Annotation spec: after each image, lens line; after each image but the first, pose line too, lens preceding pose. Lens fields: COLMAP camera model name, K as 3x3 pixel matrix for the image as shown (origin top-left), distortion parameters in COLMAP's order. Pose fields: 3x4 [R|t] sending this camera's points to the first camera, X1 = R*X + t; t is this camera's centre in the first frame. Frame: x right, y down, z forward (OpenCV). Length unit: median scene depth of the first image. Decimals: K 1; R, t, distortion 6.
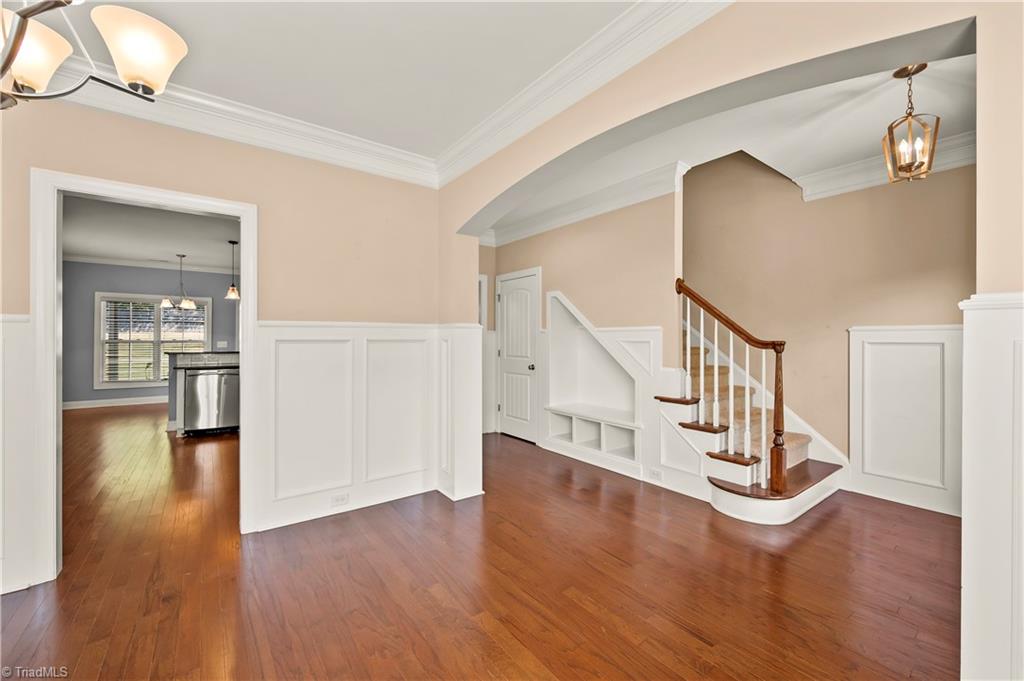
lens RADIAL K [[408.2, 0, 512.0], [0, 408.2, 340.5], [0, 0, 1]] dist [-0.000561, -0.000031]
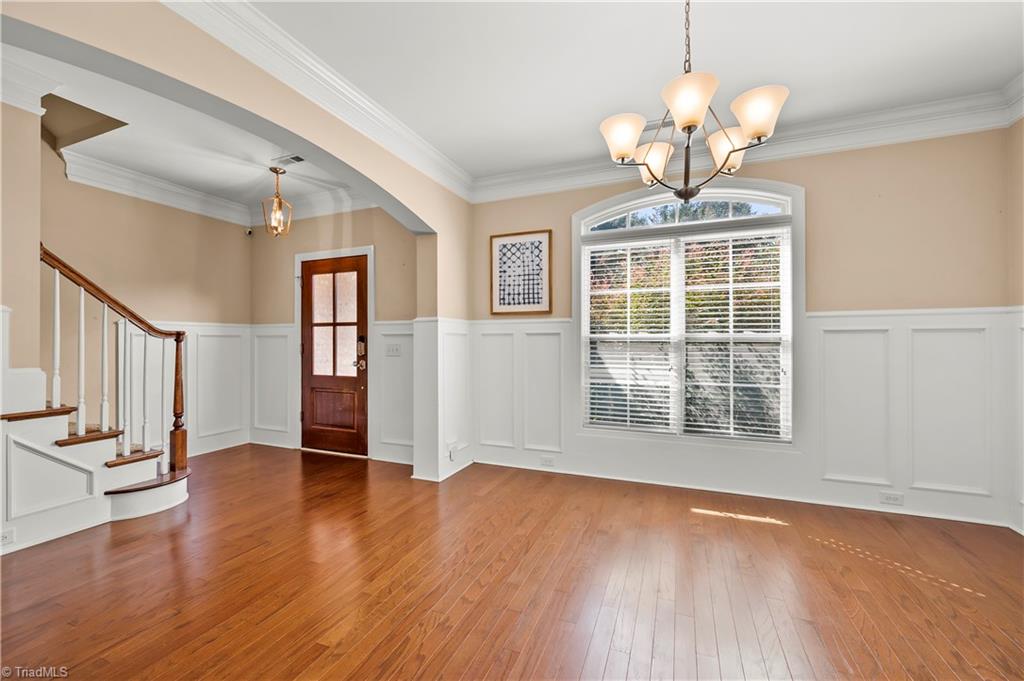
lens RADIAL K [[408.2, 0, 512.0], [0, 408.2, 340.5], [0, 0, 1]] dist [-0.000561, -0.000031]
pose [[-0.510625, 0.000922, 0.859803, -0.697163], [0.003192, 0.999995, 0.000823, 0.025794], [-0.859797, 0.003165, -0.510625, 0.741369]]
